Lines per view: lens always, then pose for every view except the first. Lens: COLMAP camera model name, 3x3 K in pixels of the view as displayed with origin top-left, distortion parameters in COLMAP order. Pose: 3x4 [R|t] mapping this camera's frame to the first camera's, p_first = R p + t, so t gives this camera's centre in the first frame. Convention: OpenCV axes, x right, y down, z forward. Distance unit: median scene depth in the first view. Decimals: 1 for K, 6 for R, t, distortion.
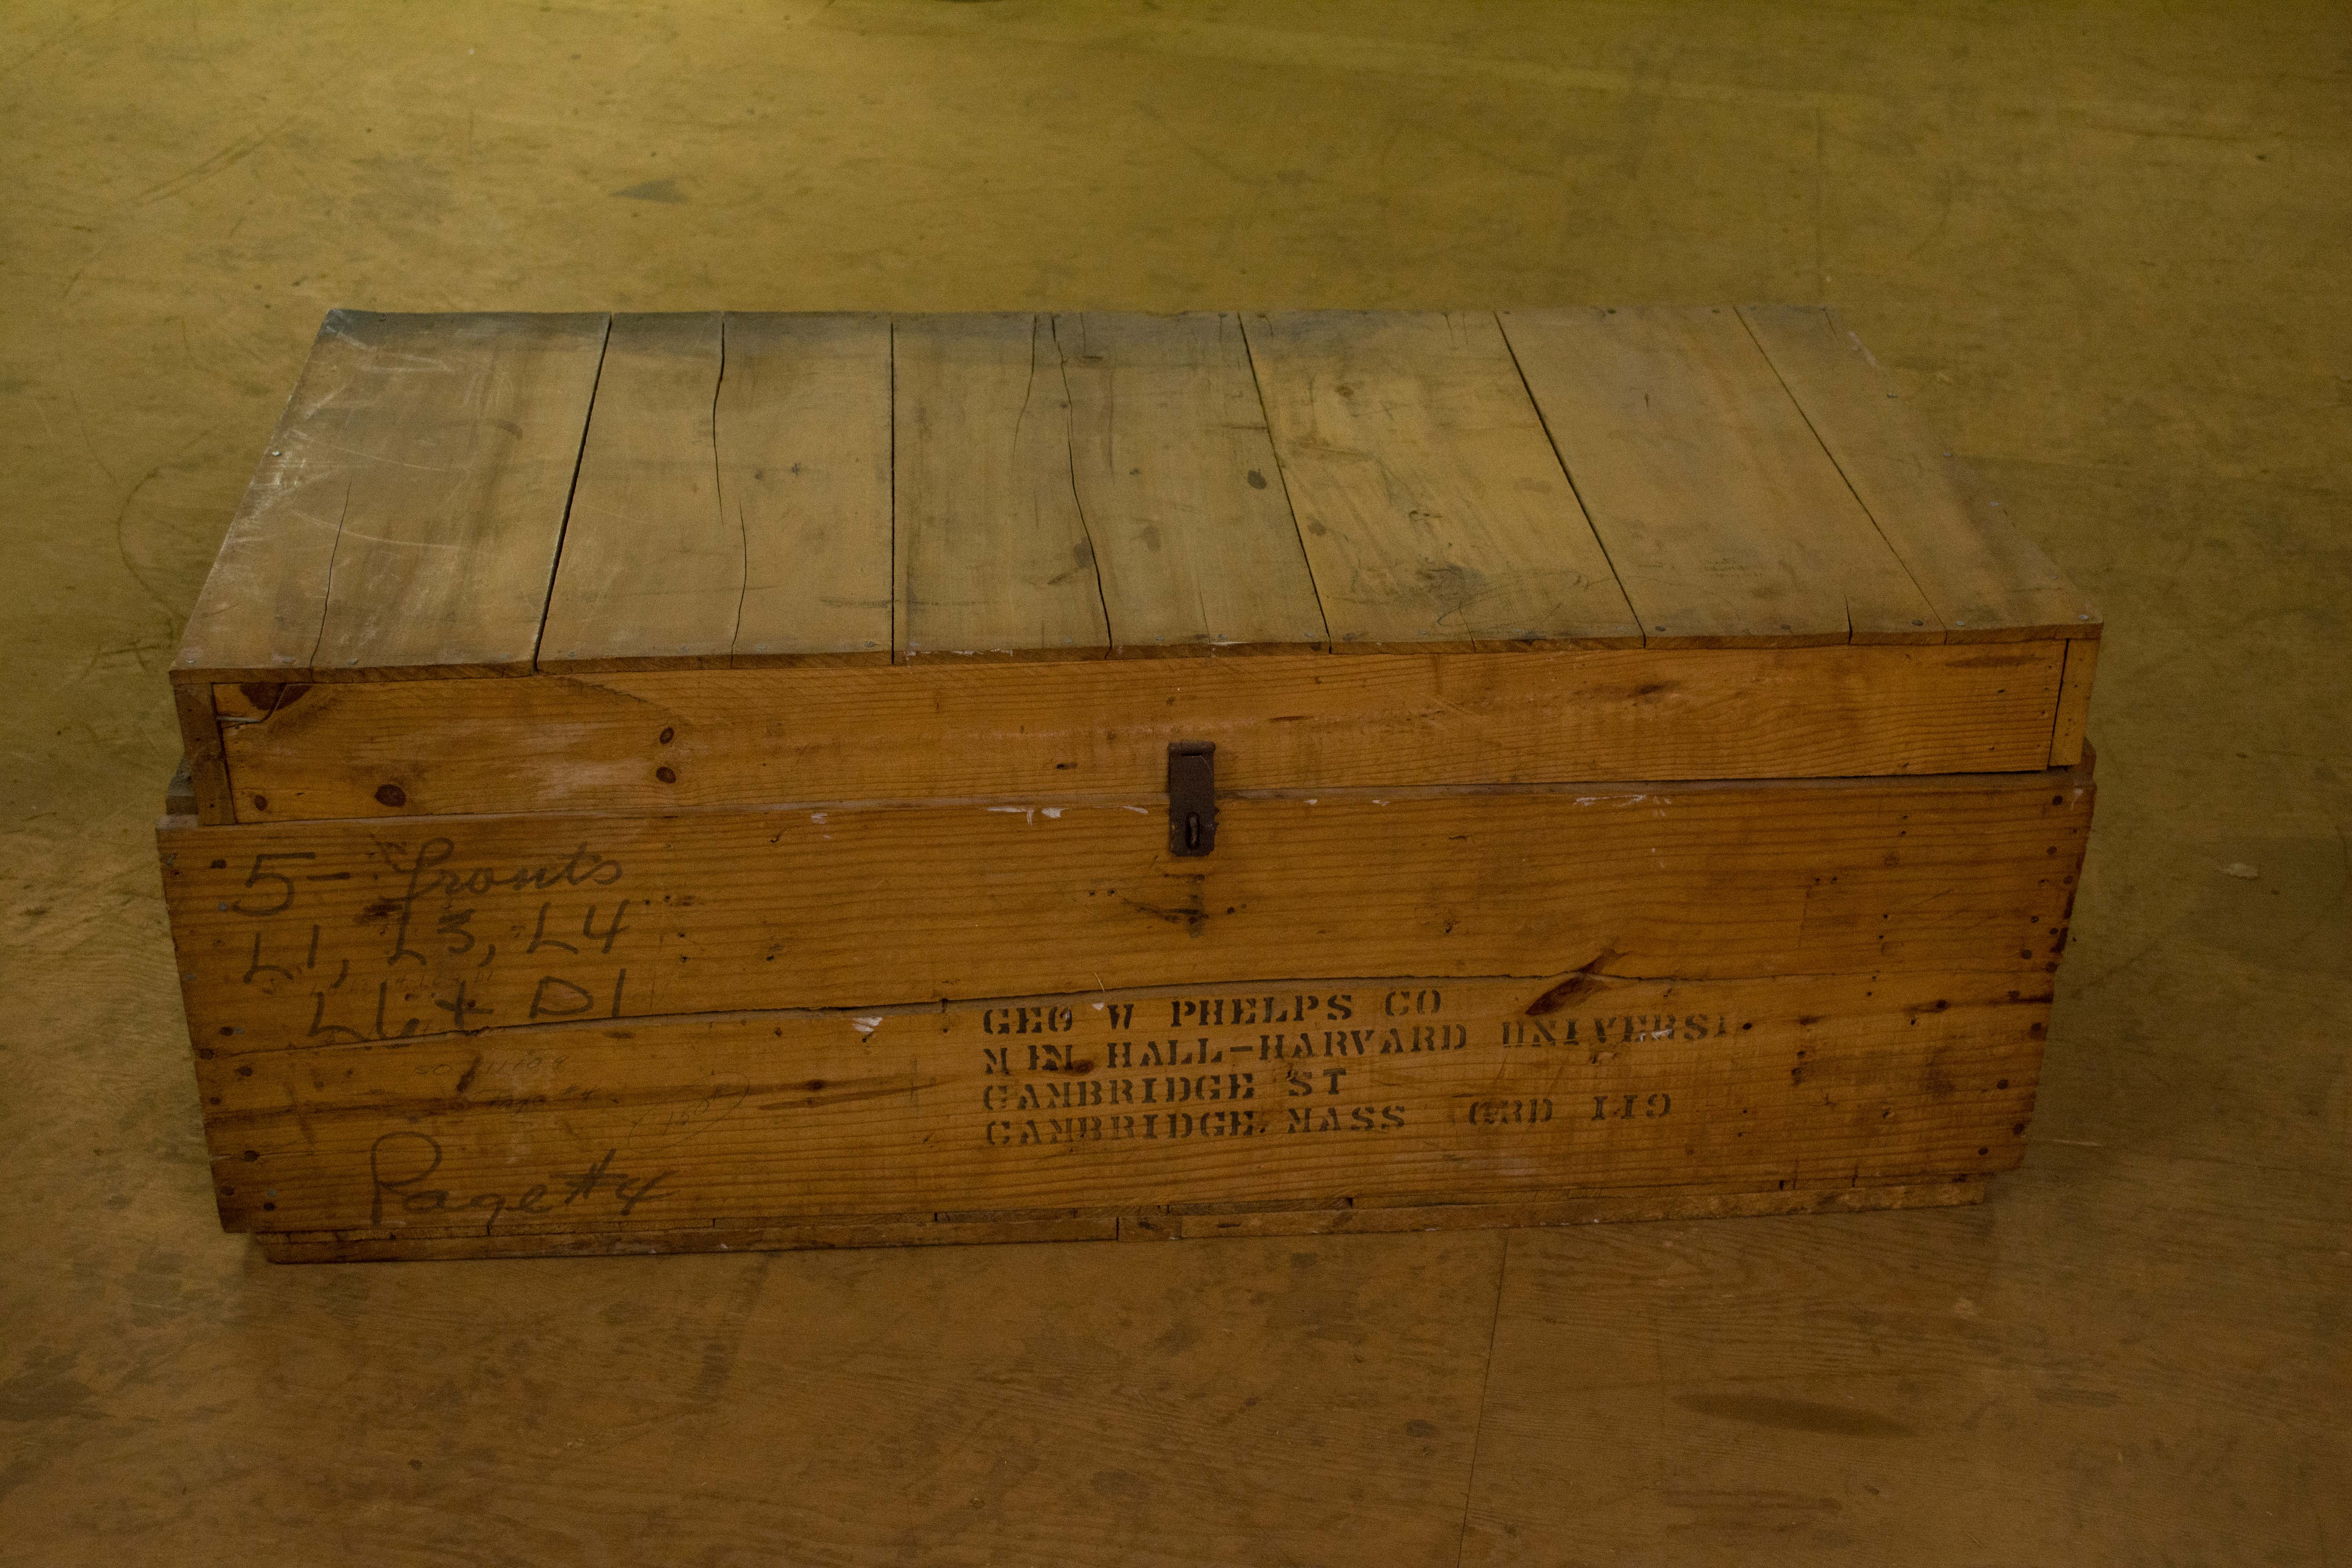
lens RADIAL K [[3118.3, 0, 1176.0], [0, 3118.3, 784.0], [0, 0, 1]] dist [-0.011287, -0.040119]
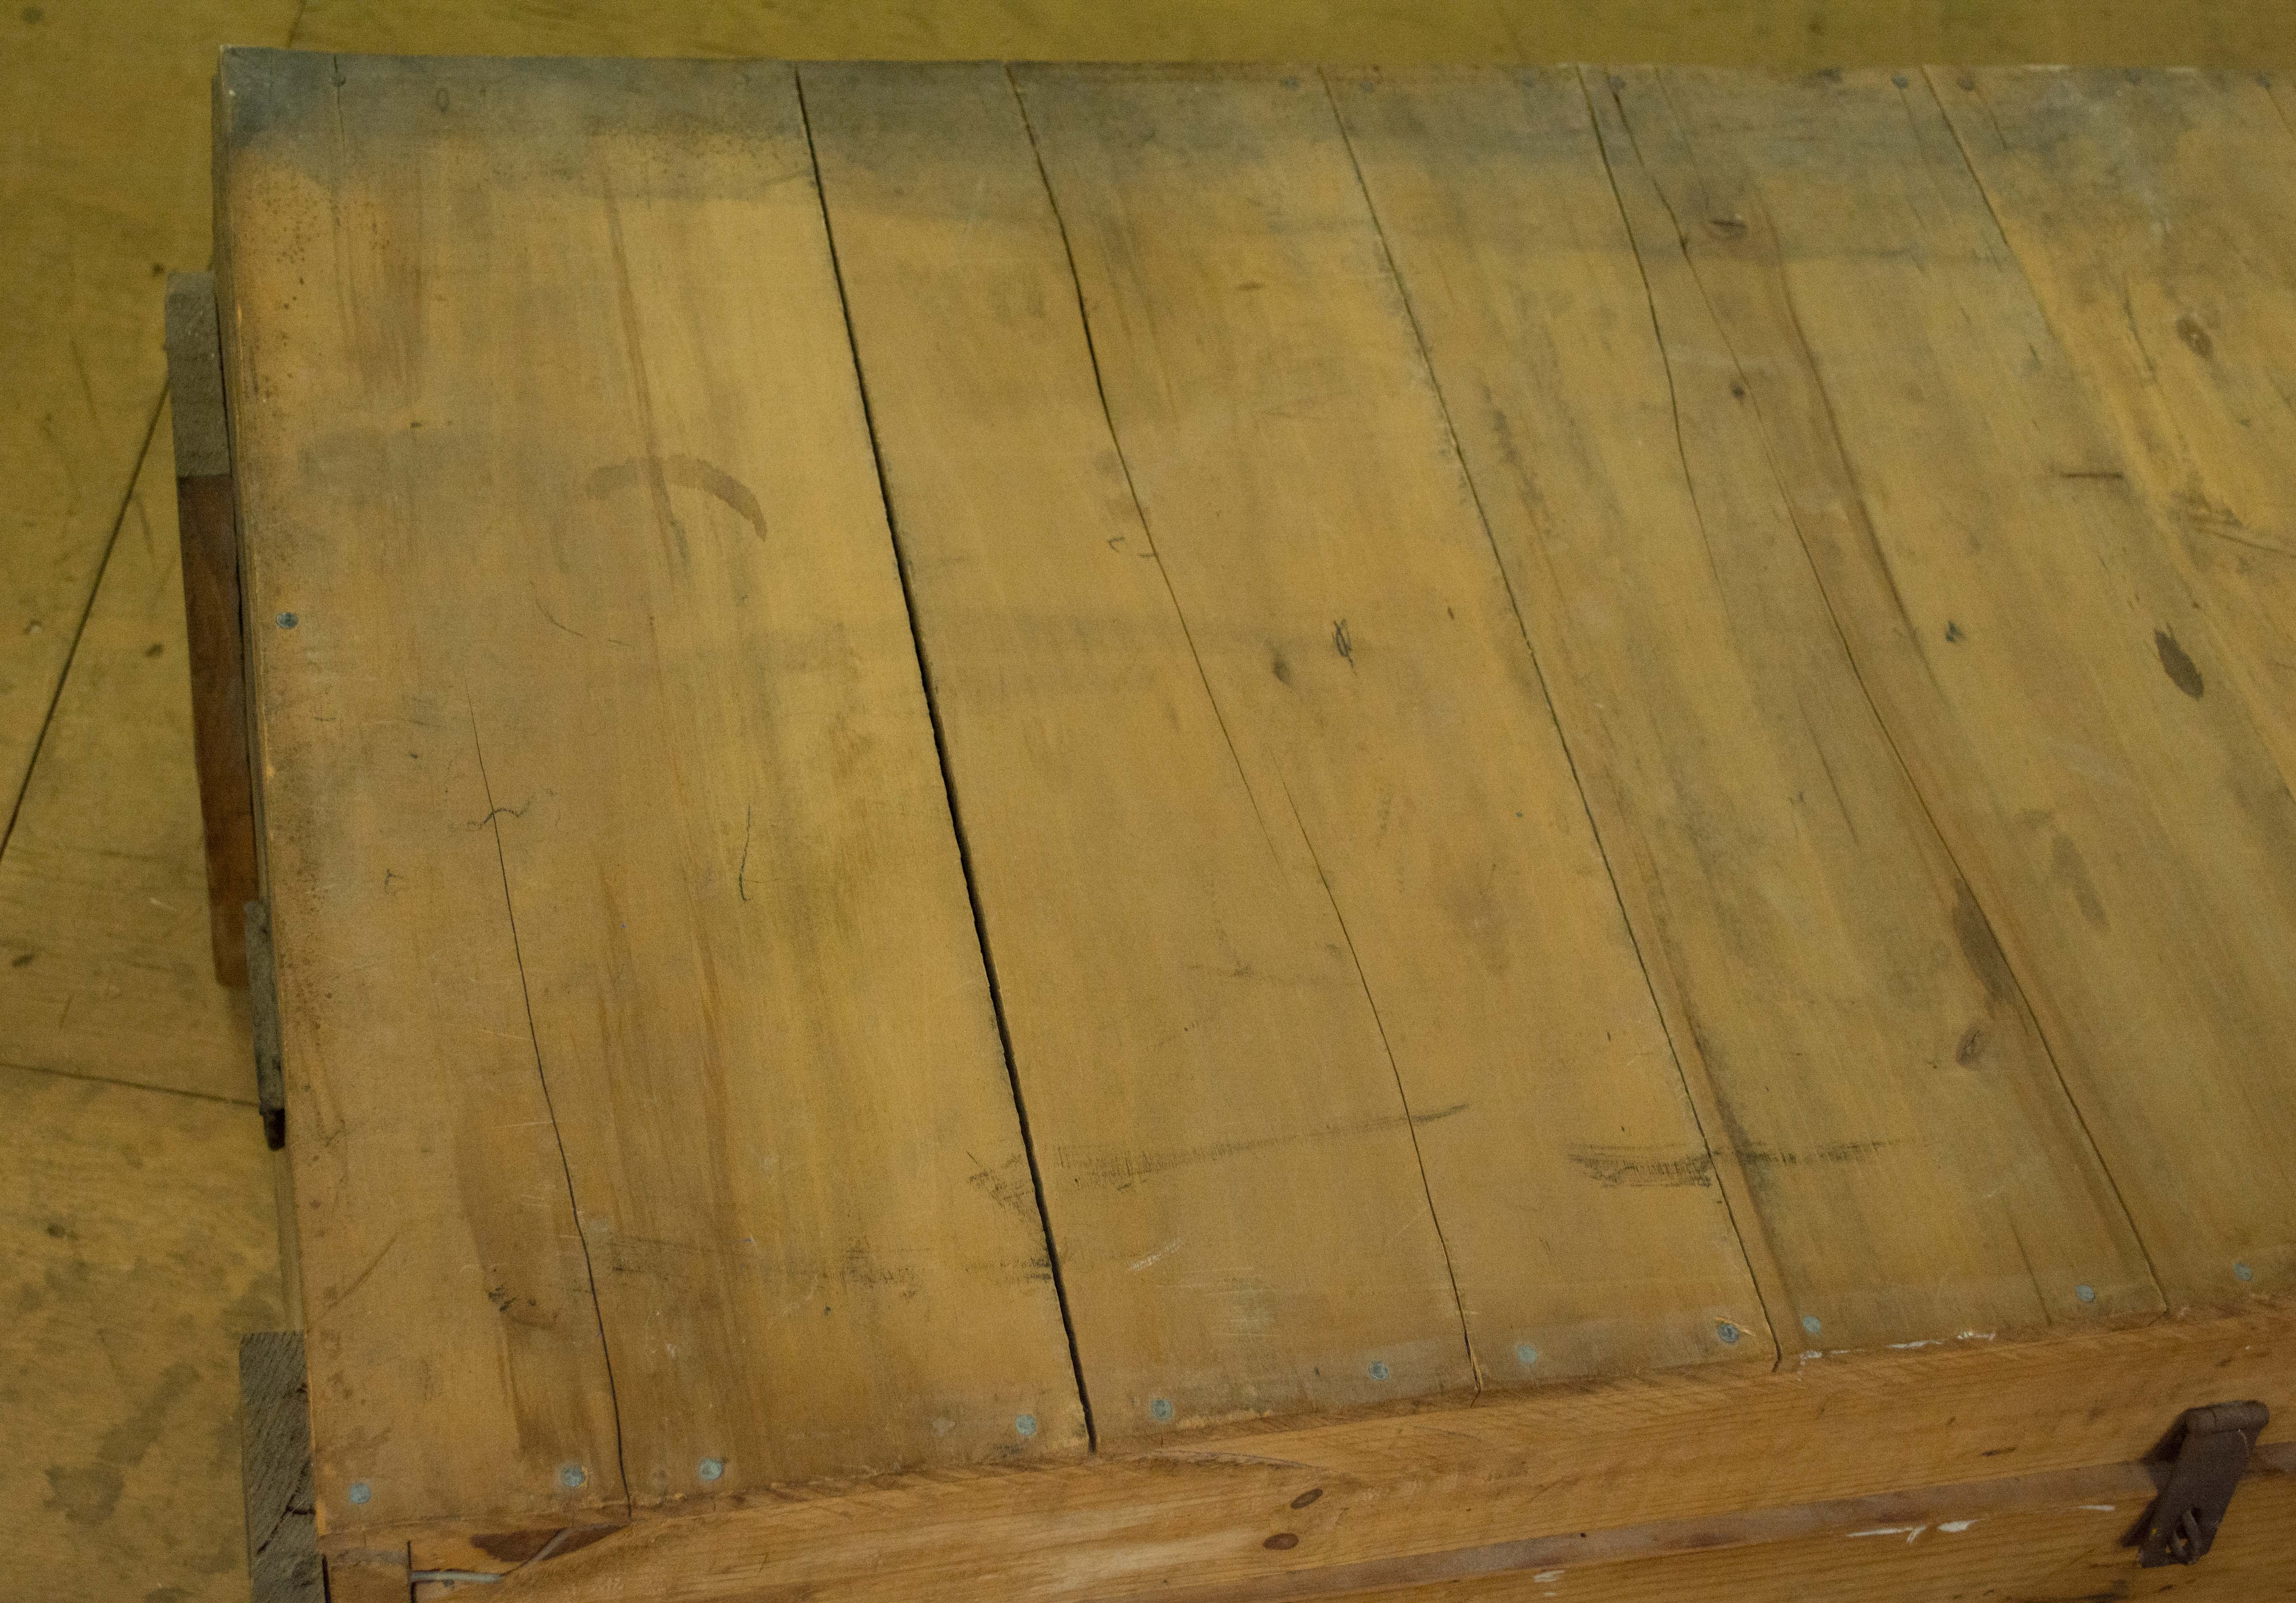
lens RADIAL K [[3535.9, 0, 1148.0], [0, 3535.9, 801.5], [0, 0, 1]] dist [-0.006084, -0.003047]
pose [[0.977277, 0.000563, 0.211967, -0.289091], [-0.083356, 0.920449, 0.381871, -0.309246], [-0.194890, -0.390862, 0.899580, 0.515824]]
